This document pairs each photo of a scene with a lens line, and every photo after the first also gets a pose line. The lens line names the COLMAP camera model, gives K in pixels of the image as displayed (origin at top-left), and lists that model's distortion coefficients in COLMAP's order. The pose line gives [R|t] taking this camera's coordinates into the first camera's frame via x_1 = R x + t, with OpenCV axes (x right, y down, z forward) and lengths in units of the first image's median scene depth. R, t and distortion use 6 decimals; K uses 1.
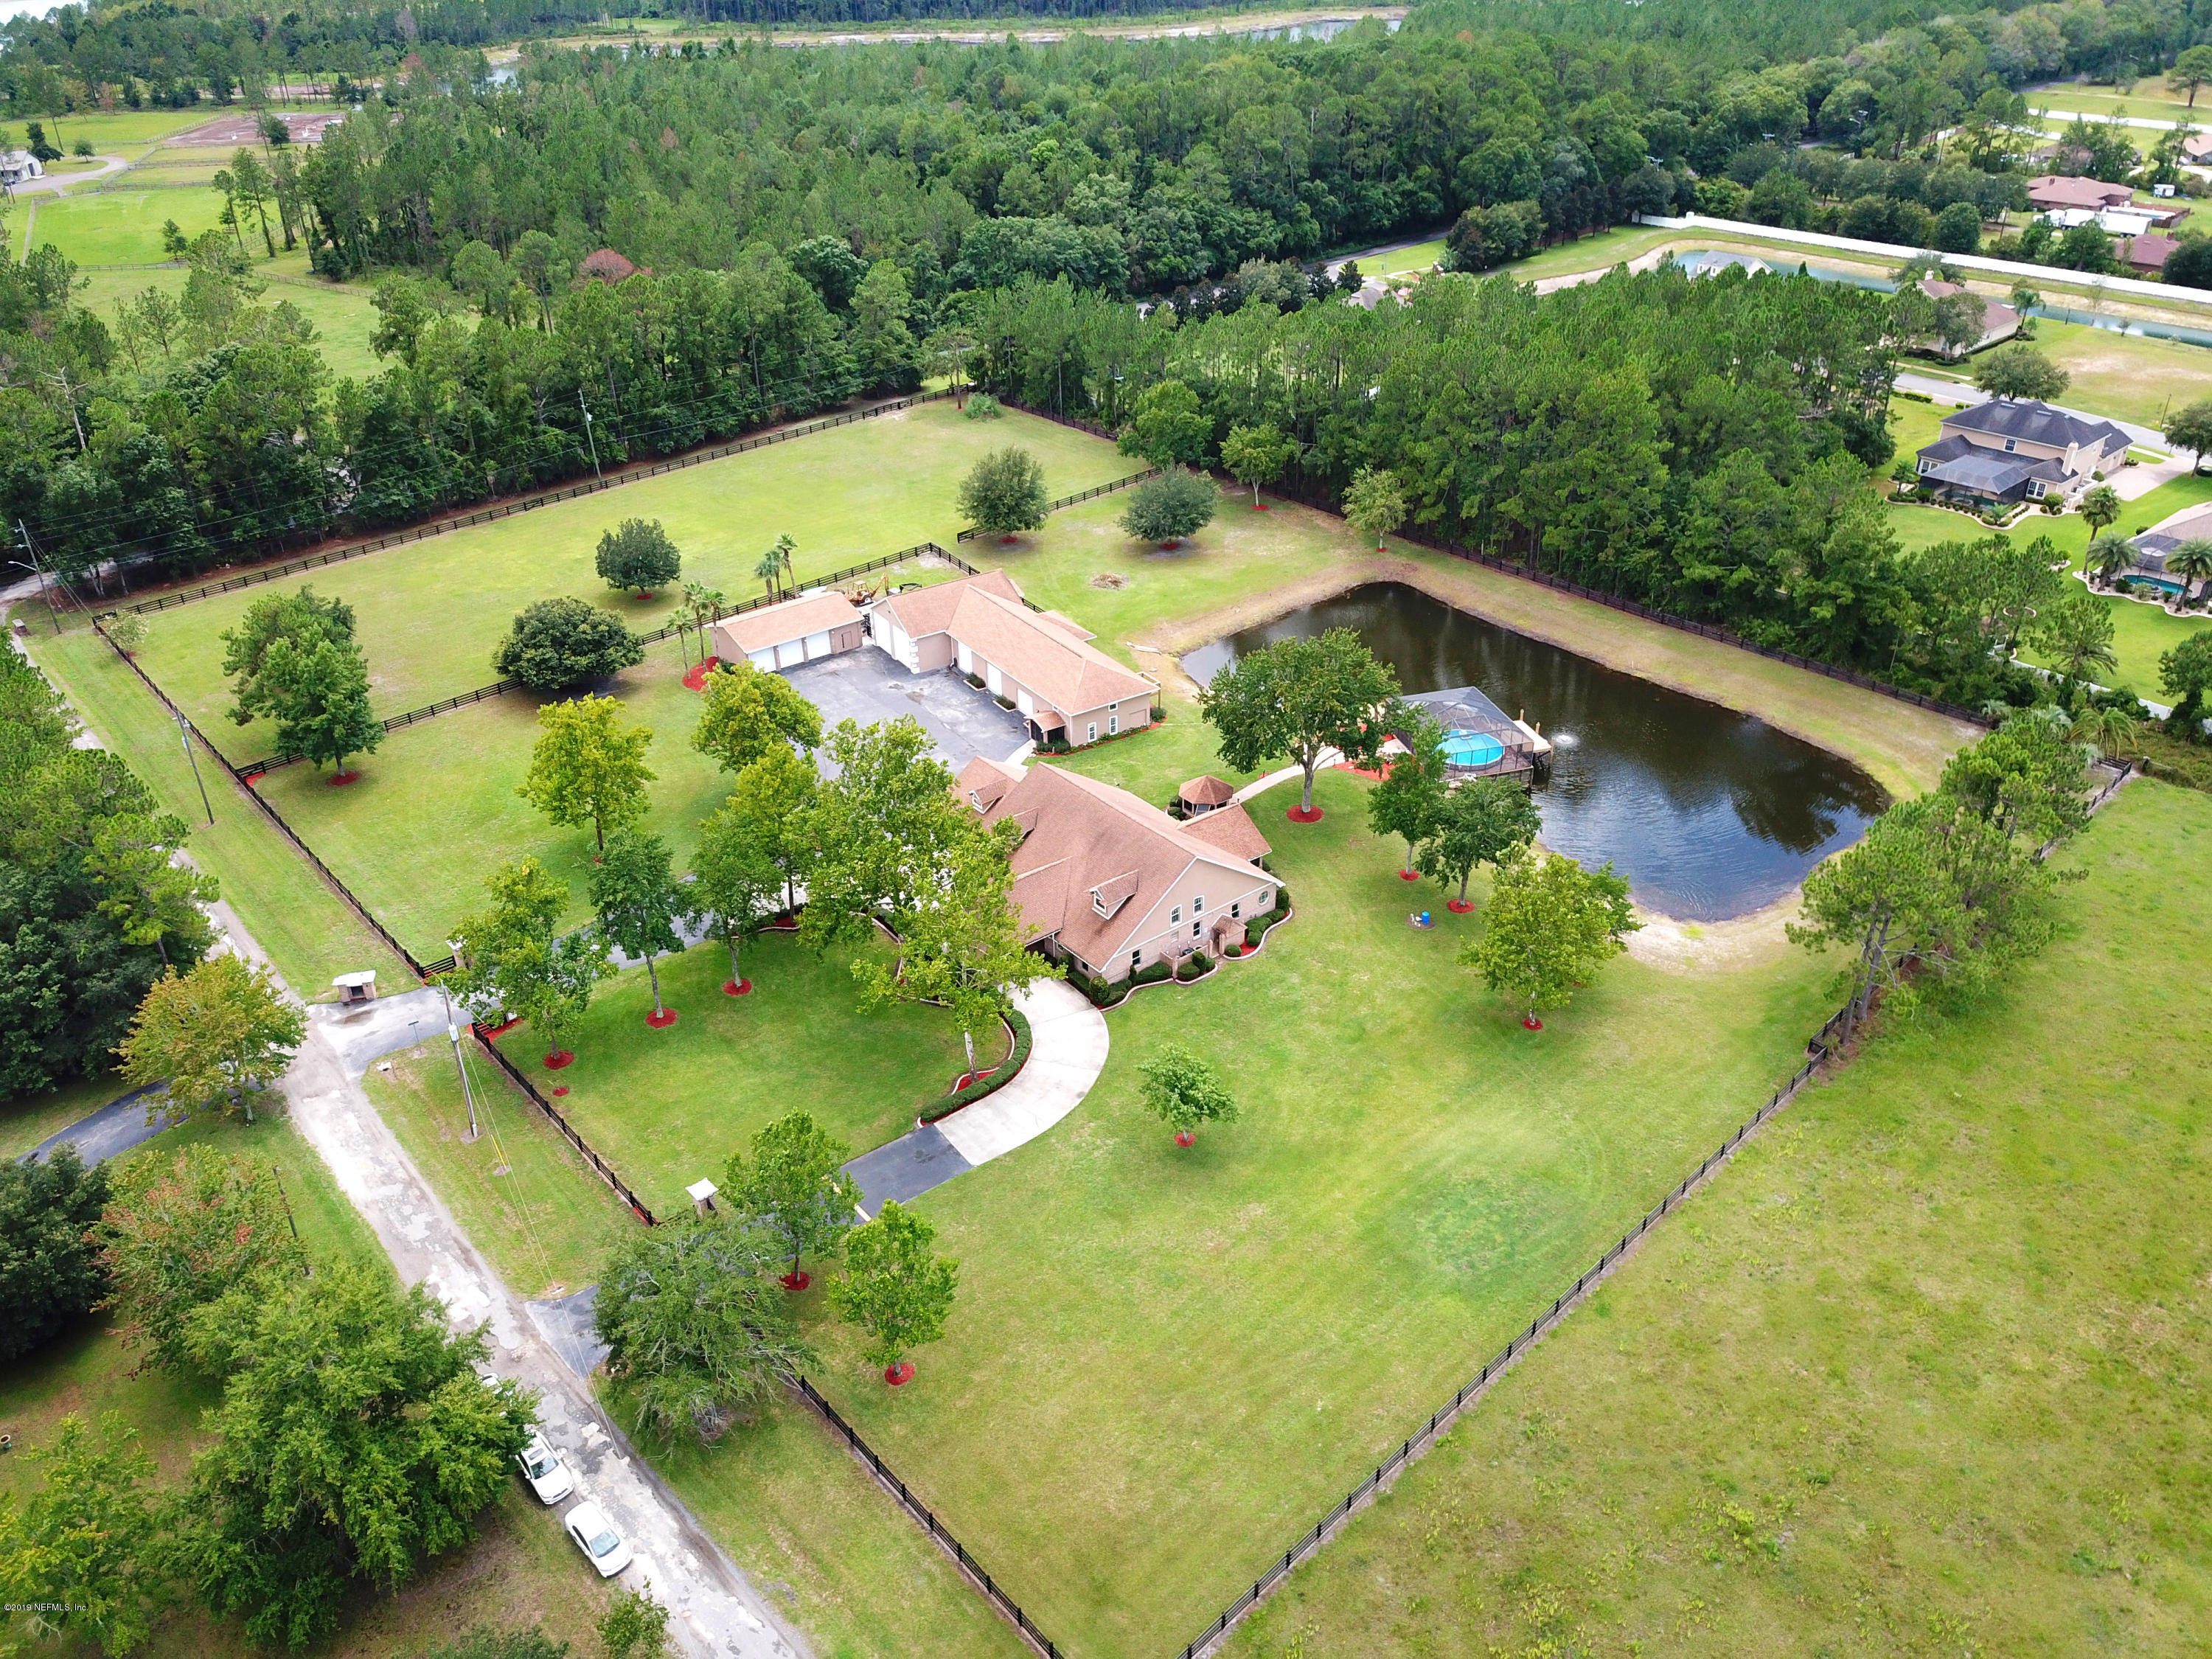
lens RADIAL K [[1713.2, 0, 1102.4], [0, 1713.2, 825.8], [0, 0, 1]] dist [-0.001520, 0.006184]
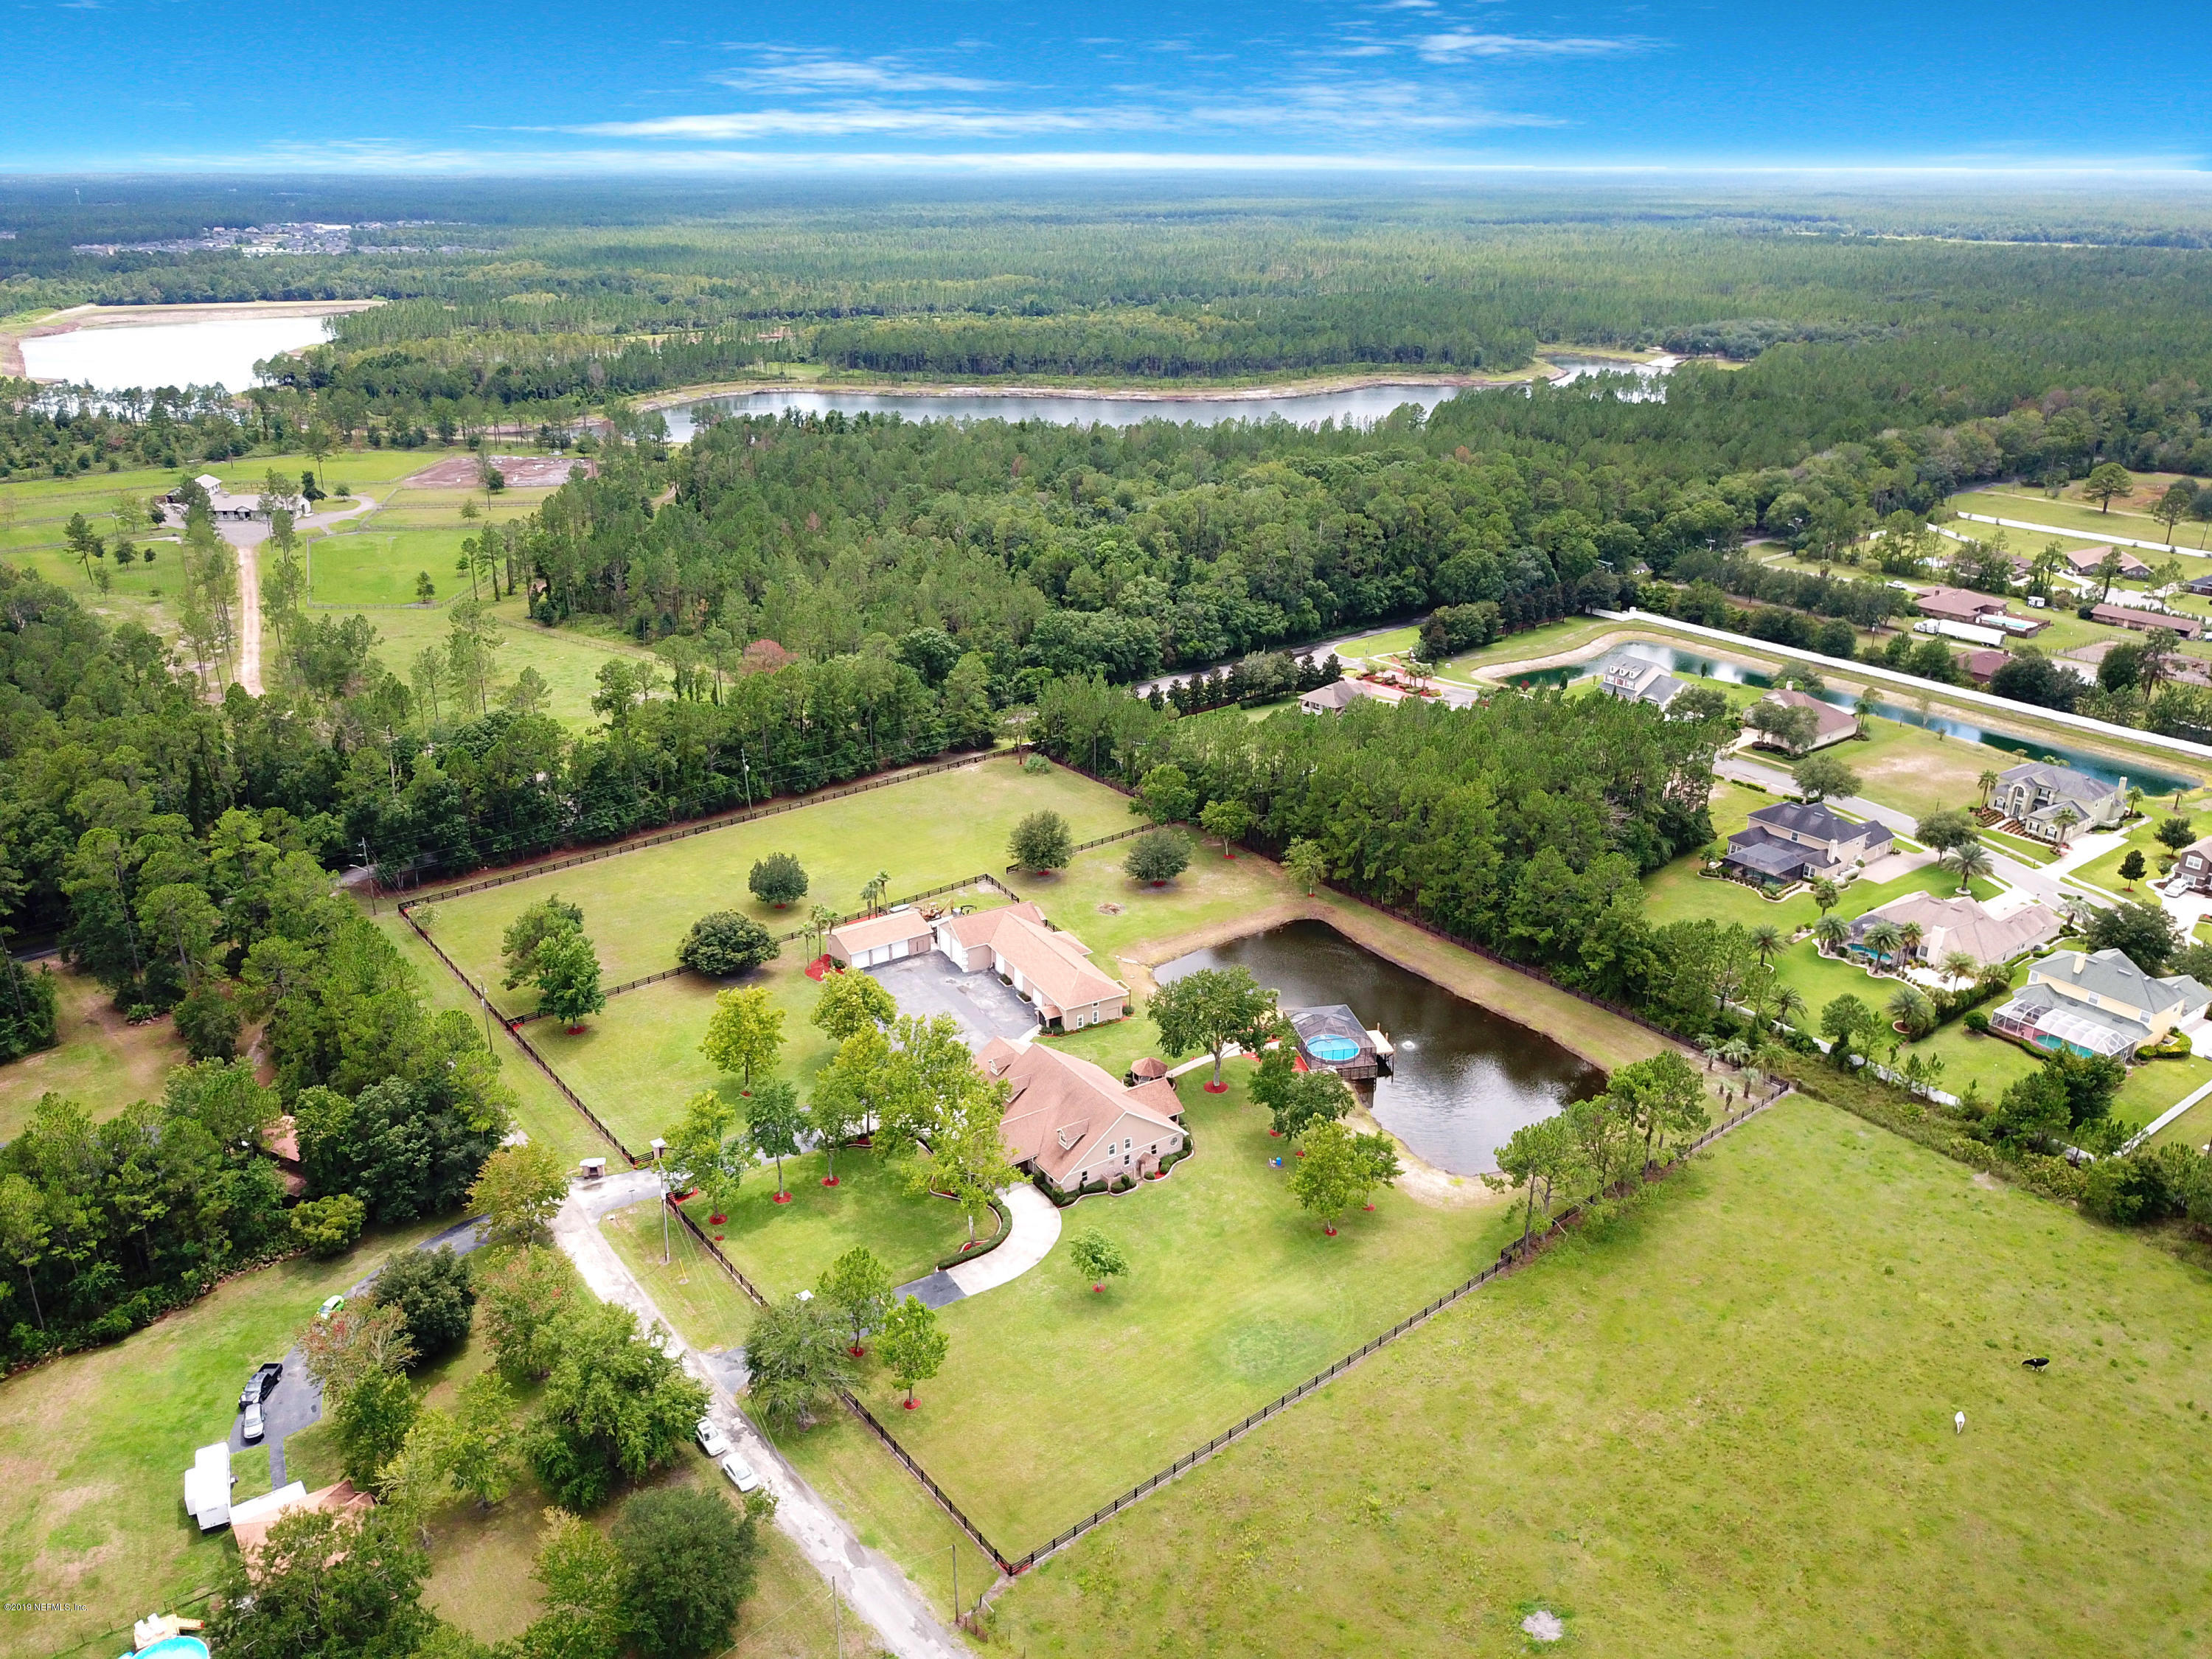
lens RADIAL K [[1713.2, 0, 1102.4], [0, 1713.2, 825.8], [0, 0, 1]] dist [-0.001520, 0.006184]
pose [[0.997625, 0.044764, -0.052346, 0.069522], [-0.052068, 0.987658, -0.147719, -0.005729], [0.045088, 0.150094, 0.987643, -0.397454]]
